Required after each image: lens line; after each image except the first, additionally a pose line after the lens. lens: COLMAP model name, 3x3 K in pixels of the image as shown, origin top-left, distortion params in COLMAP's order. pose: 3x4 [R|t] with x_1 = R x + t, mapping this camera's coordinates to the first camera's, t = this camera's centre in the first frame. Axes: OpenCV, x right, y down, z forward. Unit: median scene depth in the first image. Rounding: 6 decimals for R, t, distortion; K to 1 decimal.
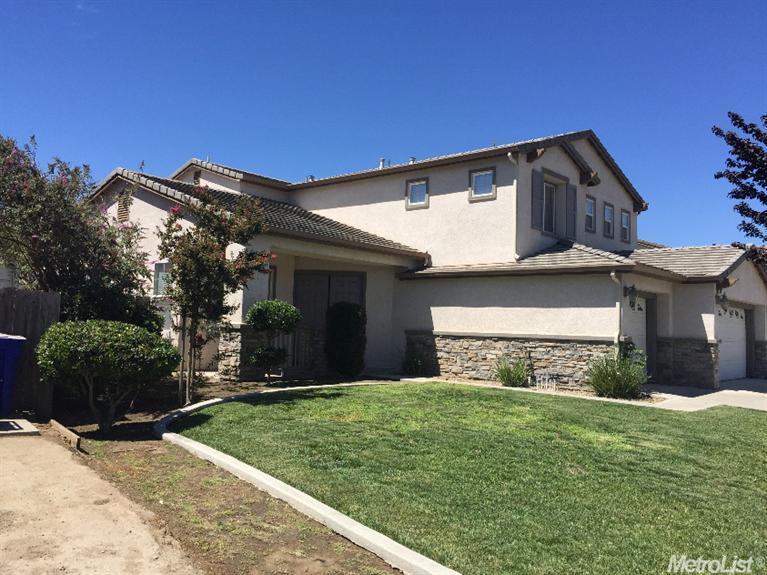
lens RADIAL K [[654.1, 0, 383.0], [0, 654.1, 277.3], [0, 0, 1]] dist [0.010125, 0.002228]
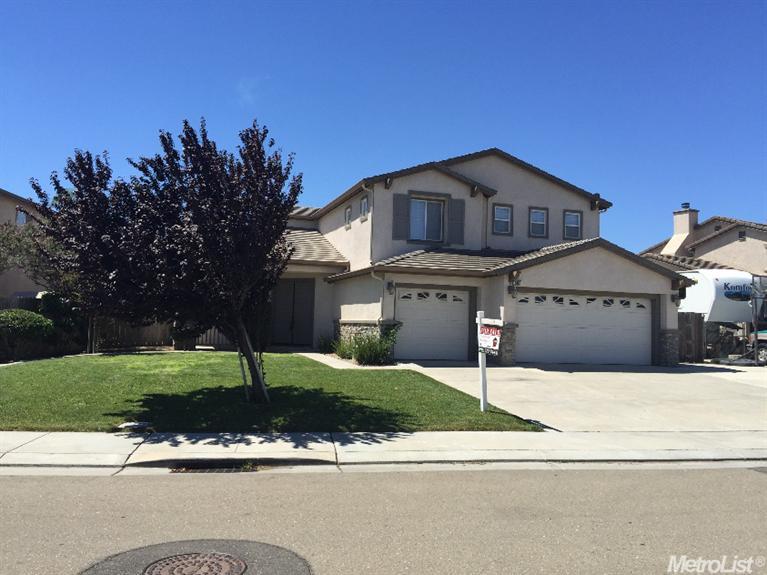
lens RADIAL K [[654.1, 0, 383.0], [0, 654.1, 277.3], [0, 0, 1]] dist [0.010125, 0.002228]
pose [[0.817799, -0.050349, -0.573298, 0.906244], [0.036477, 0.998698, -0.035675, 0.042853], [0.574347, 0.008263, 0.818570, -0.064526]]
